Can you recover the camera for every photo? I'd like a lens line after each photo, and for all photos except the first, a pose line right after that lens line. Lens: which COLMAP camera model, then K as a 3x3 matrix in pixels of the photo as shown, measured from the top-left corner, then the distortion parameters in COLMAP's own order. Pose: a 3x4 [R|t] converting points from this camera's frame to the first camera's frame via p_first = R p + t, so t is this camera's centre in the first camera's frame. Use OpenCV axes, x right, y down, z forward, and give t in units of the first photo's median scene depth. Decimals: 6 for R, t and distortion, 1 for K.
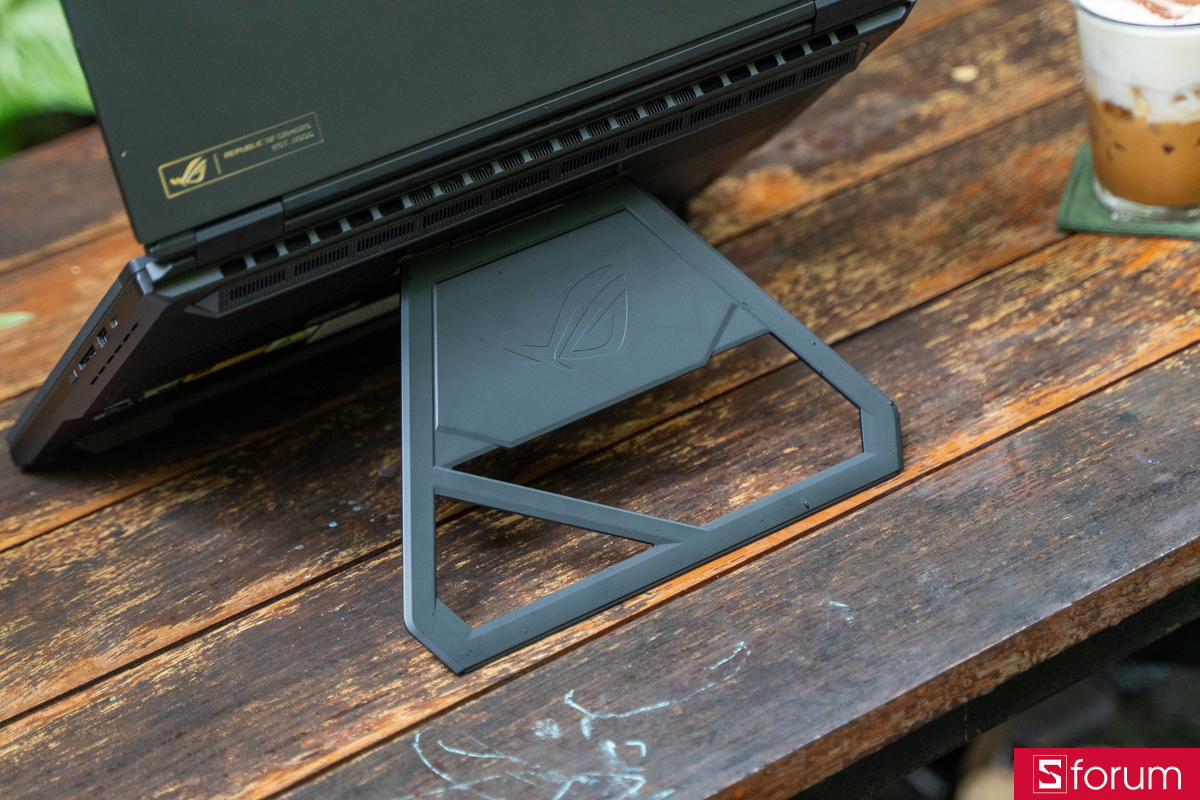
lens RADIAL K [[3144.0, 0, 593.9], [0, 3144.0, 407.6], [0, 0, 1]] dist [0.194472, 0.000000]
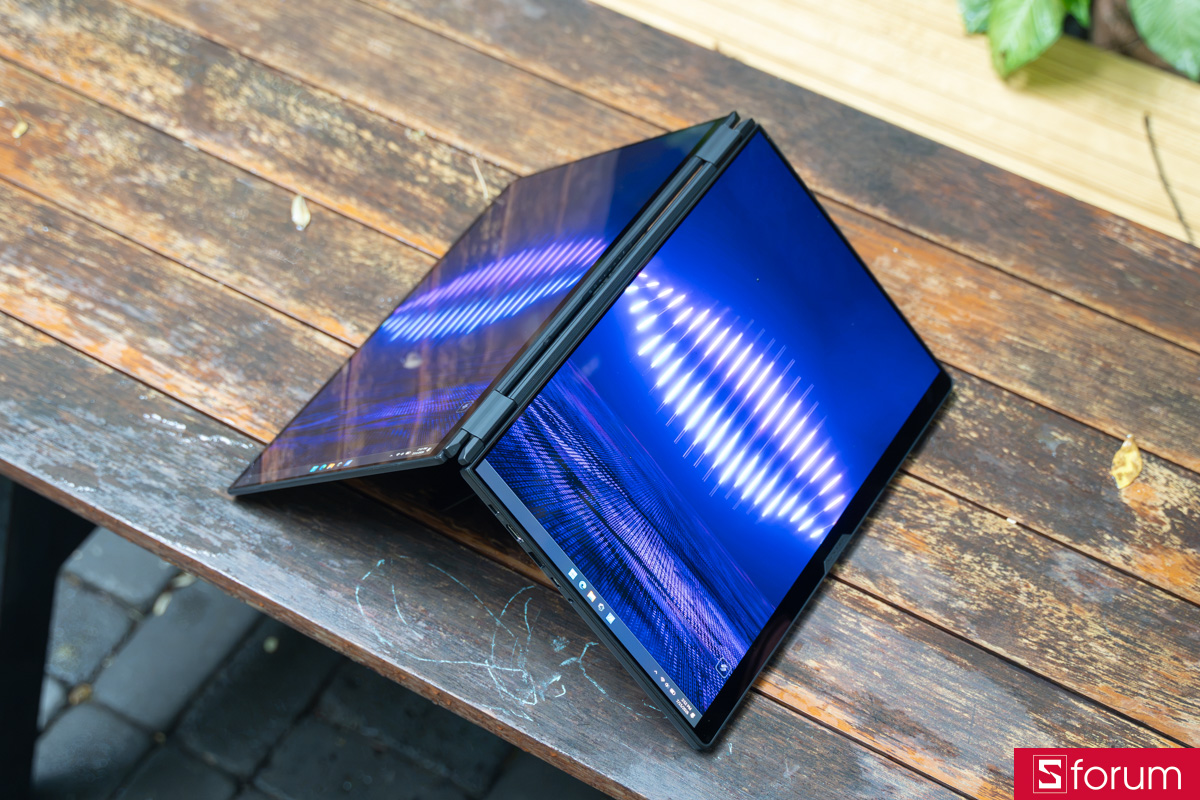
lens RADIAL K [[2243.6, 0, 602.0], [0, 2243.6, 408.8], [0, 0, 1]] dist [0.025726, 0.000000]
pose [[0.401373, 0.756953, -0.515677, 0.507146], [-0.542321, 0.650123, 0.532193, -0.619668], [0.738098, 0.066054, 0.671453, 0.169706]]
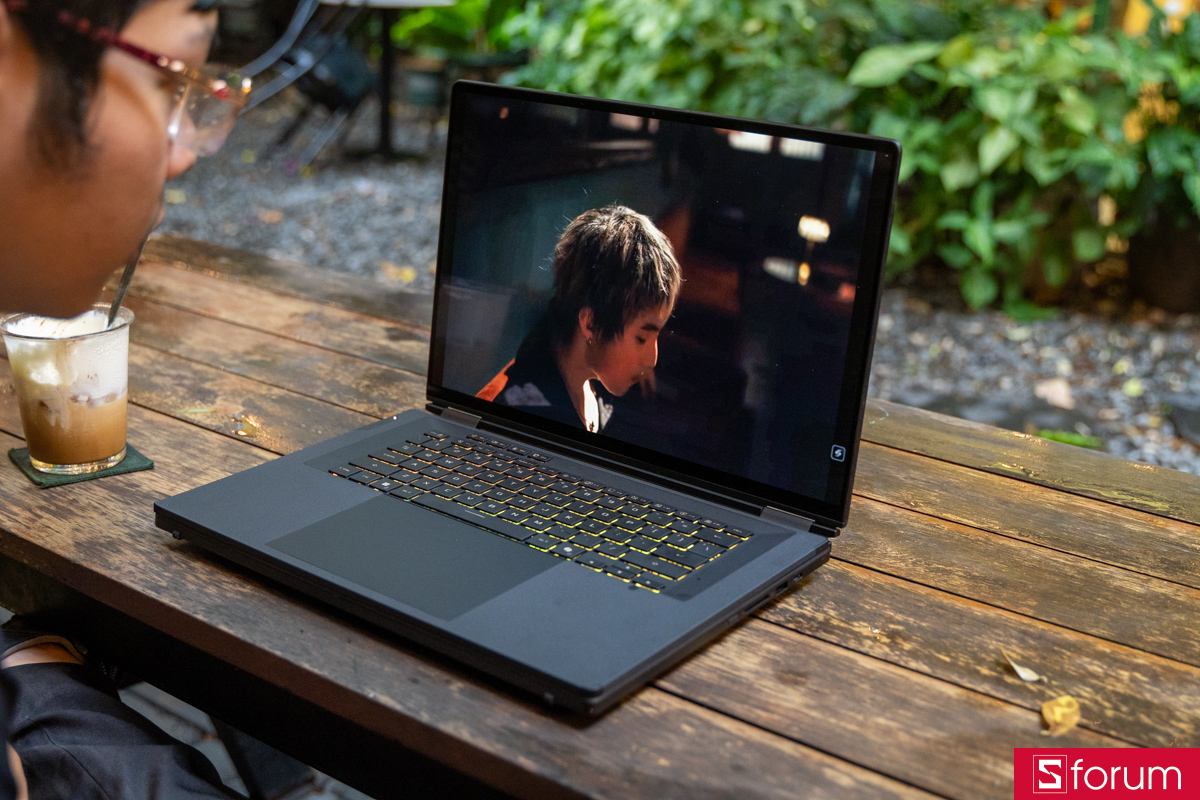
lens RADIAL K [[1488.2, 0, 594.1], [0, 1488.2, 404.4], [0, 0, 1]] dist [-0.091045, 0.000000]
pose [[-0.302368, -0.247733, 0.920436, -0.937949], [0.503360, 0.778515, 0.374891, -0.328191], [-0.809446, 0.576666, -0.110699, 1.144616]]
